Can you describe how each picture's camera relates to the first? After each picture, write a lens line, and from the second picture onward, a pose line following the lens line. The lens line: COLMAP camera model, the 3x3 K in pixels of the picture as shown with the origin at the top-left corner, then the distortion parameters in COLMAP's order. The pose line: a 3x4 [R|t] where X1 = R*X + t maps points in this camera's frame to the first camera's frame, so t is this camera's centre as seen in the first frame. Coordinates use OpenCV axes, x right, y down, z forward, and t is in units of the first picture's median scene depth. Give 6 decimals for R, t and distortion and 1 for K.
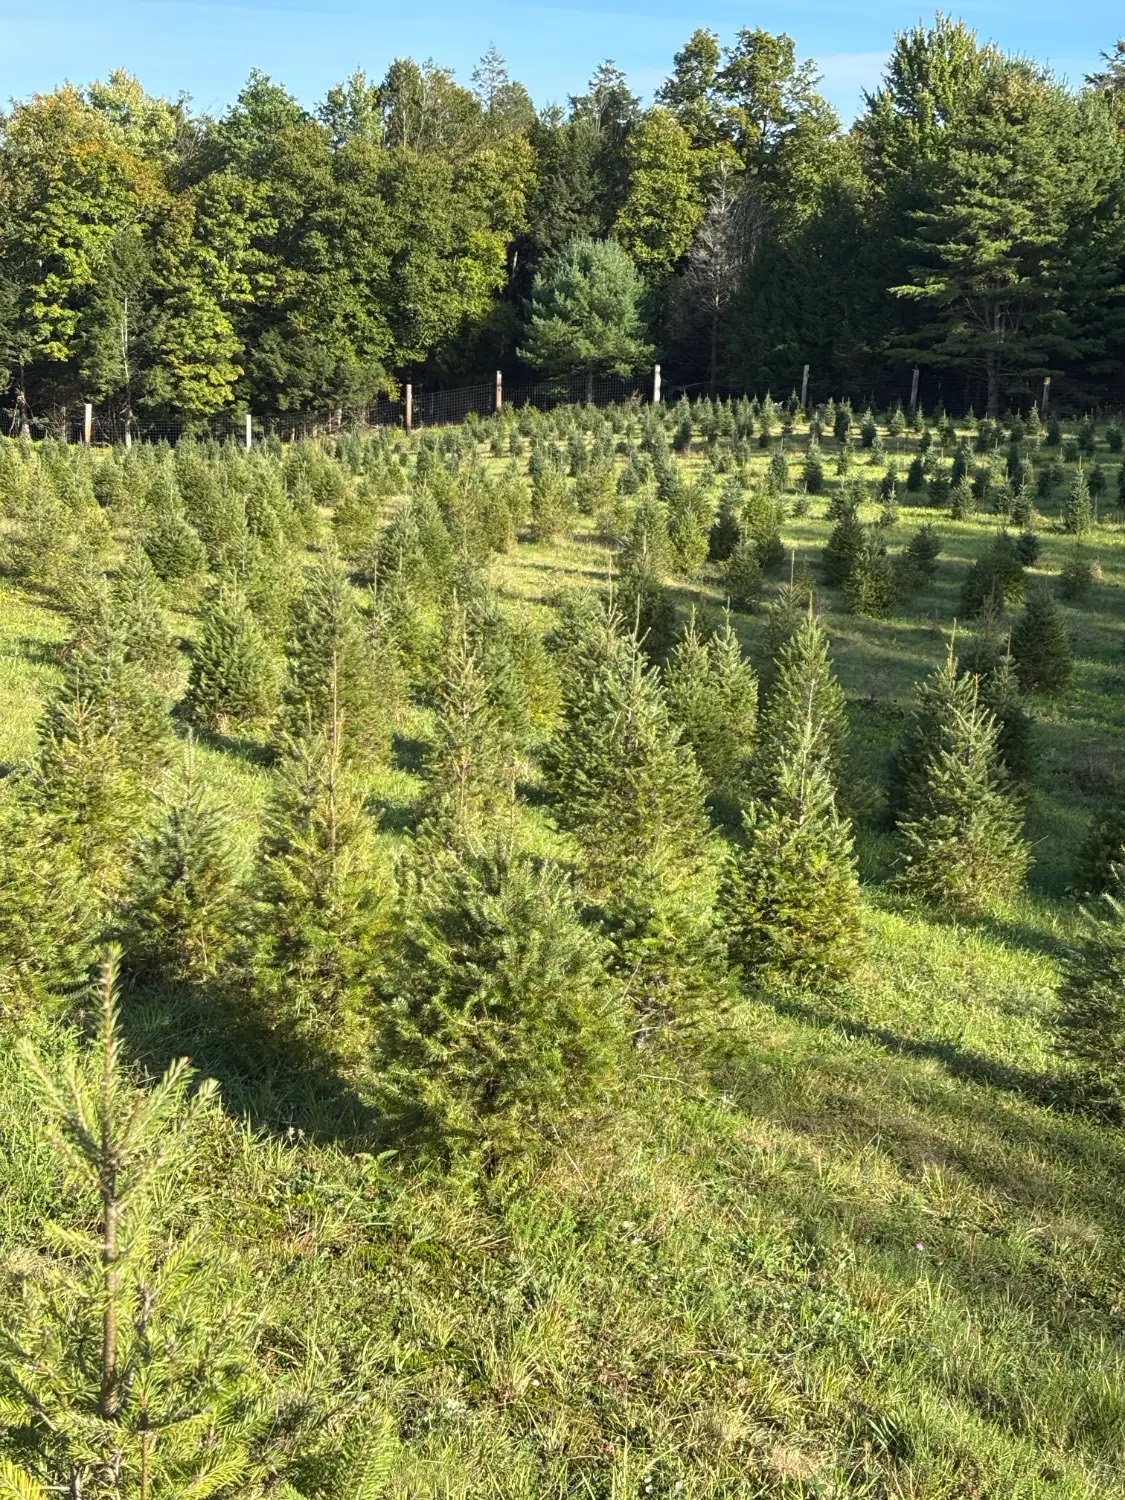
lens RADIAL K [[2358.5, 0, 562.5], [0, 2358.5, 750.0], [0, 0, 1]] dist [0.329341, -1.551110]
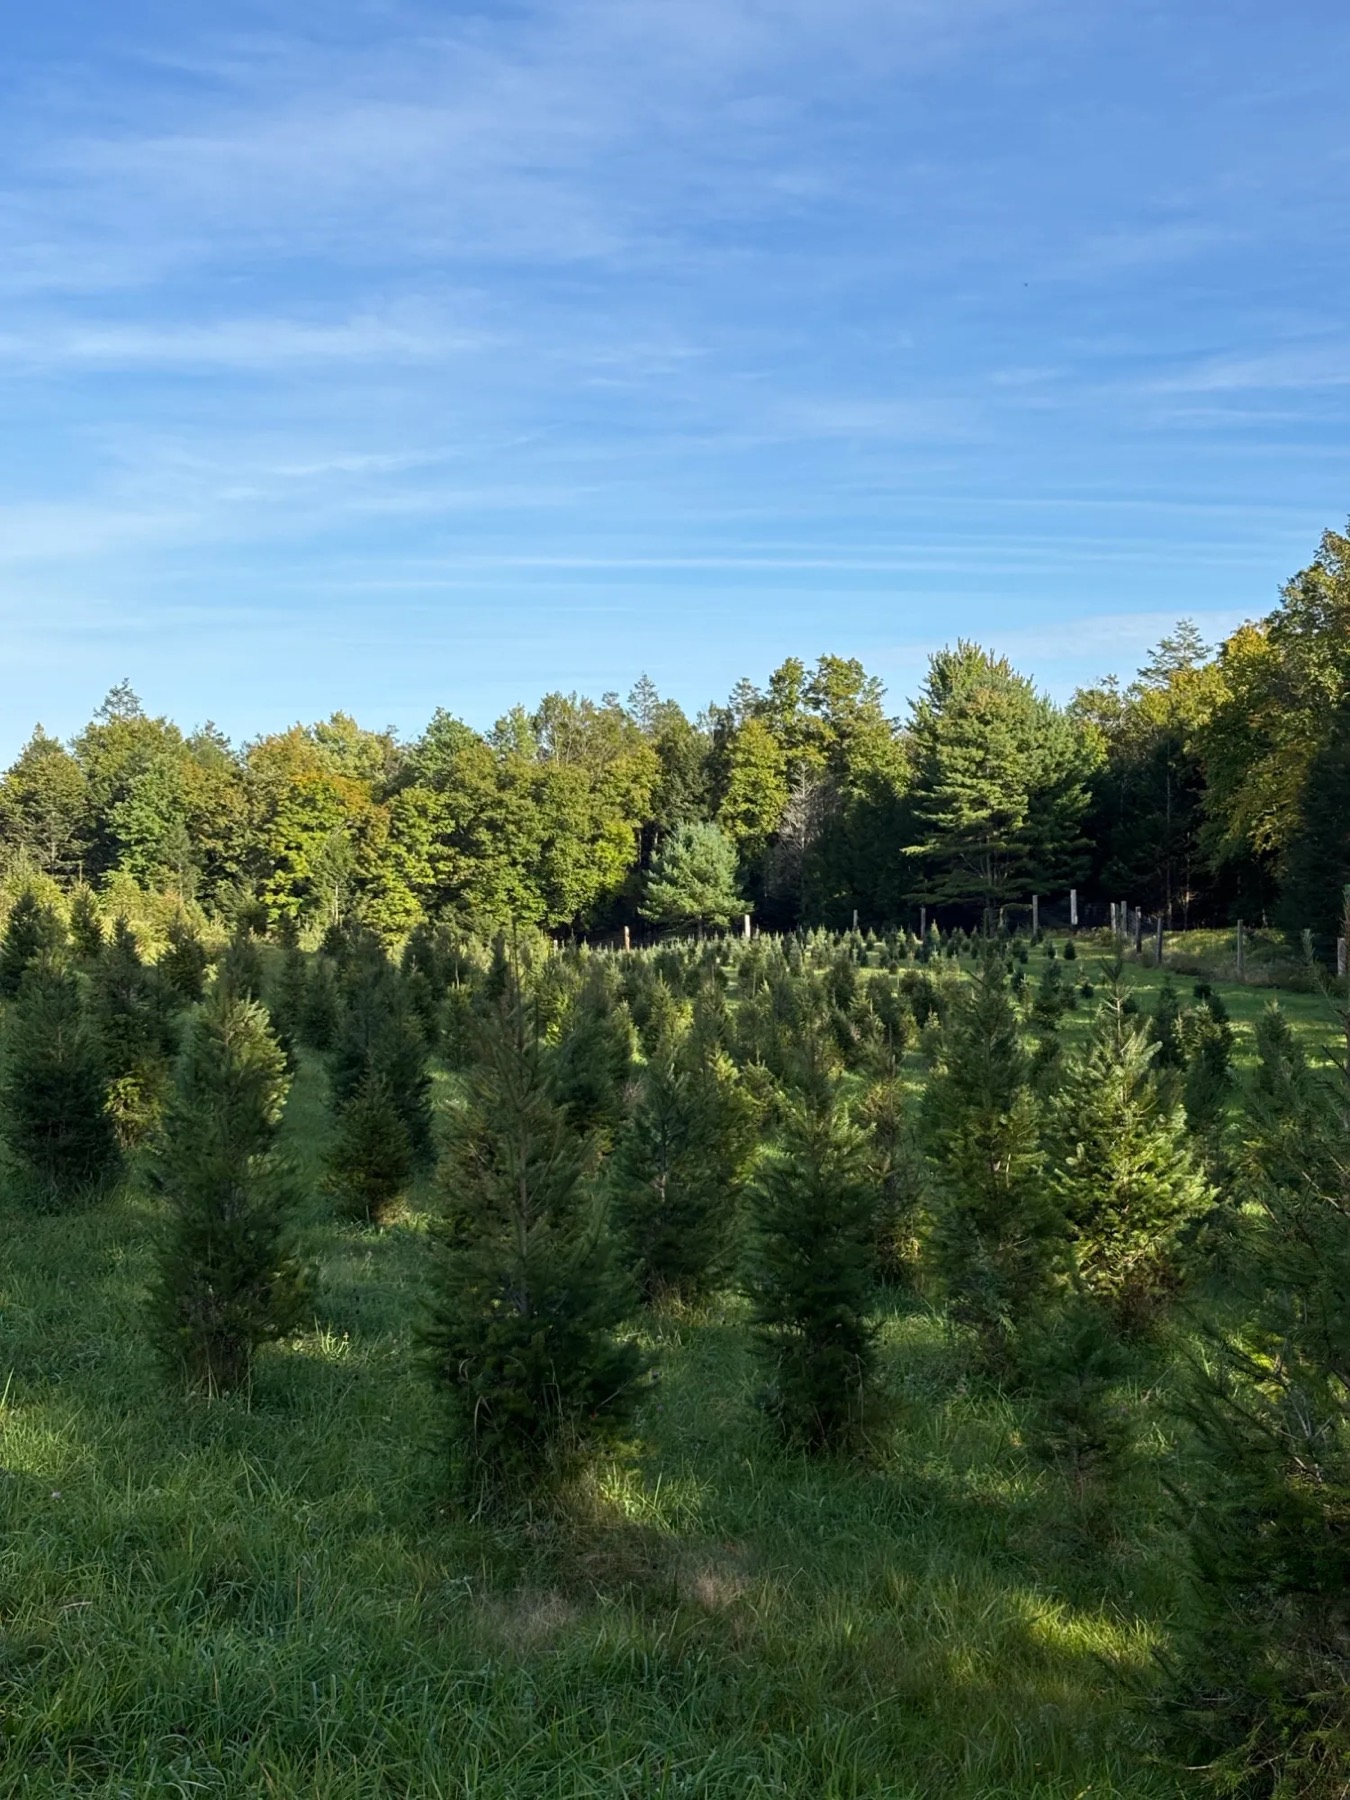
lens RADIAL K [[2830.2, 0, 675.0], [0, 2830.2, 900.0], [0, 0, 1]] dist [0.329341, -1.551110]
pose [[0.994192, -0.046011, -0.097294, 0.145569], [0.027324, 0.982296, -0.185332, 0.105992], [0.104098, 0.181597, 0.977848, -0.470224]]
